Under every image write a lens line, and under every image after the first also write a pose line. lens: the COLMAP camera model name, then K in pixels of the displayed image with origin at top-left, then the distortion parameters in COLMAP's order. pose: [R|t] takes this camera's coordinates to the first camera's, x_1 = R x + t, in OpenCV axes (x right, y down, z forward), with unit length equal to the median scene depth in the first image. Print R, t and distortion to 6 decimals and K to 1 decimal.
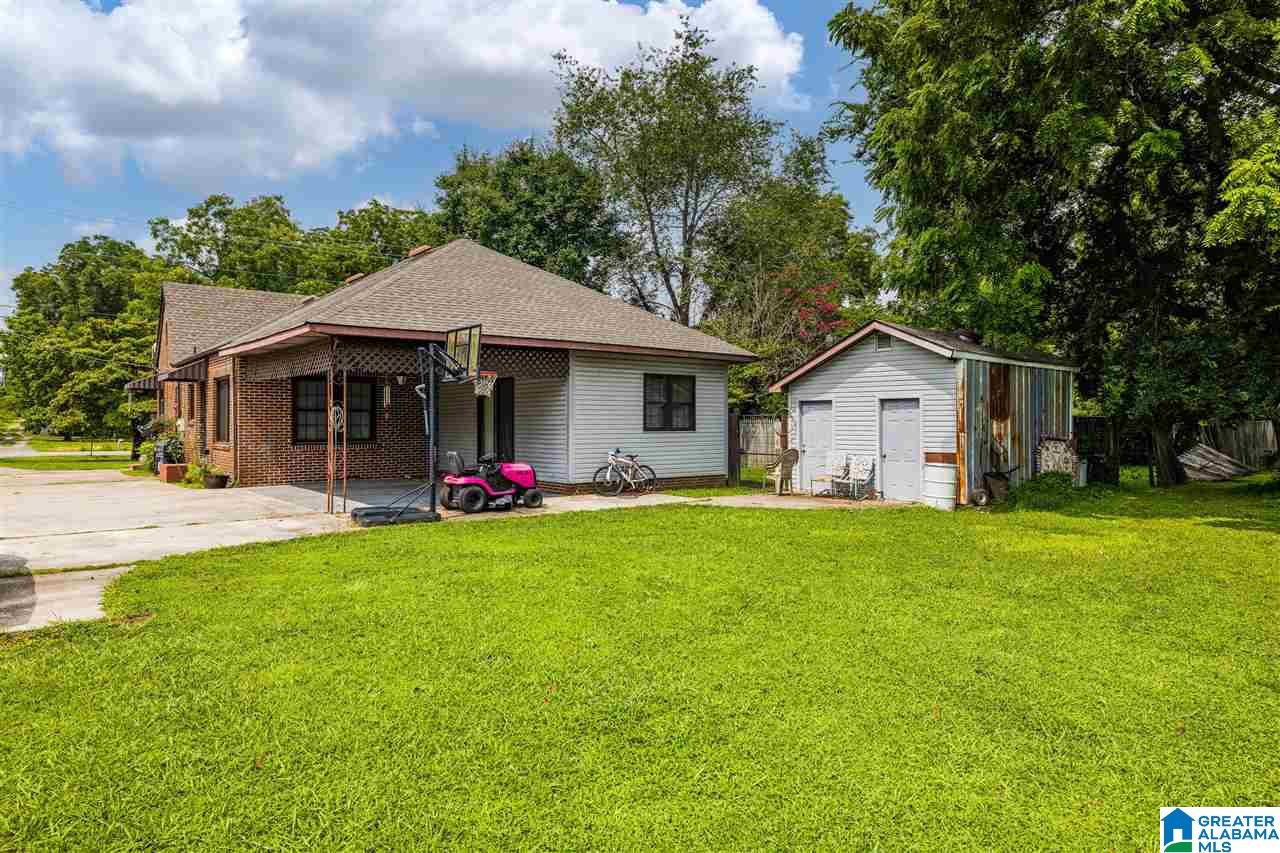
lens RADIAL K [[813.5, 0, 644.7], [0, 813.5, 445.8], [0, 0, 1]] dist [0.006361, 0.003576]
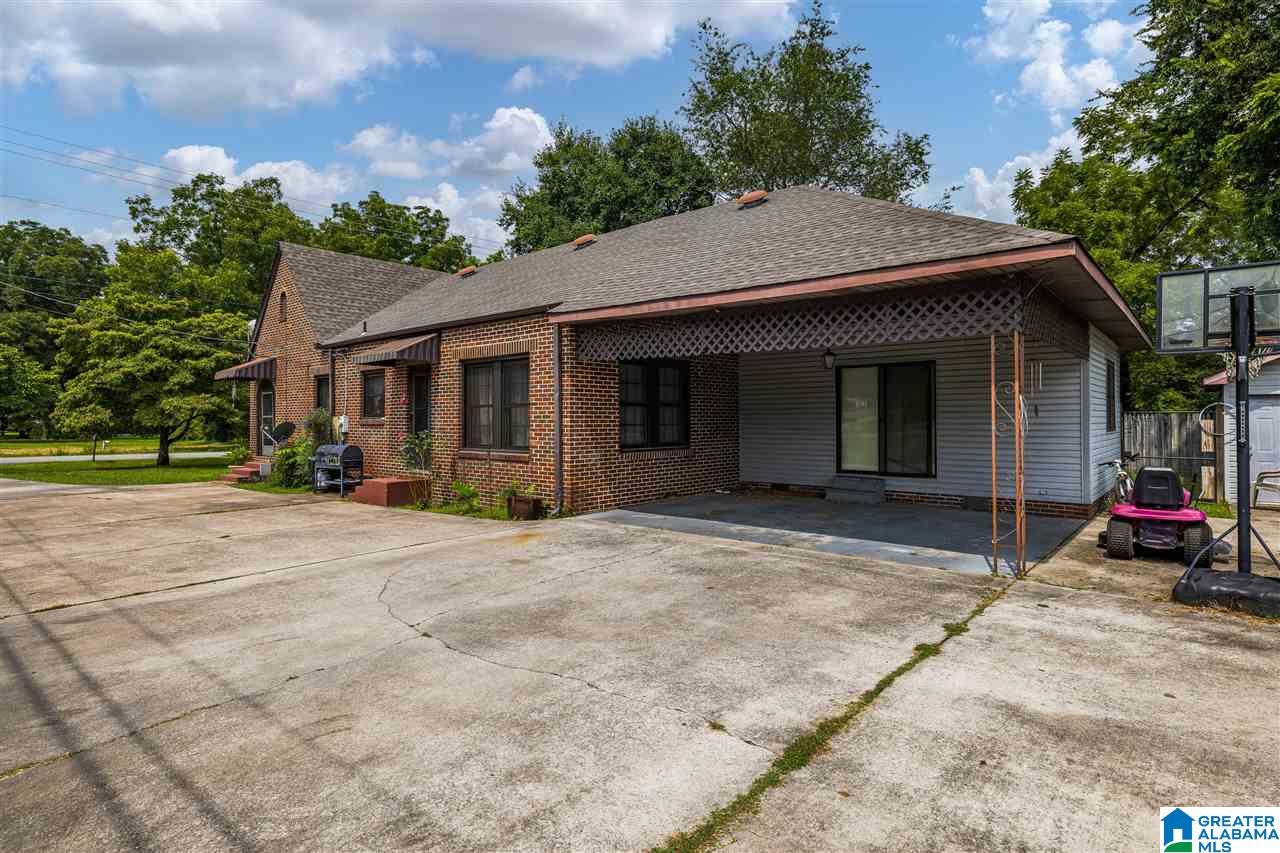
lens RADIAL K [[683.5, 0, 640.0], [0, 683.5, 426.5], [0, 0, 1]] dist [0.013004, 0.000257]
pose [[0.983021, -0.005284, 0.183419, -0.288352], [0.008453, 0.999828, -0.016502, -0.007630], [-0.183300, 0.017772, 0.982896, 0.224995]]
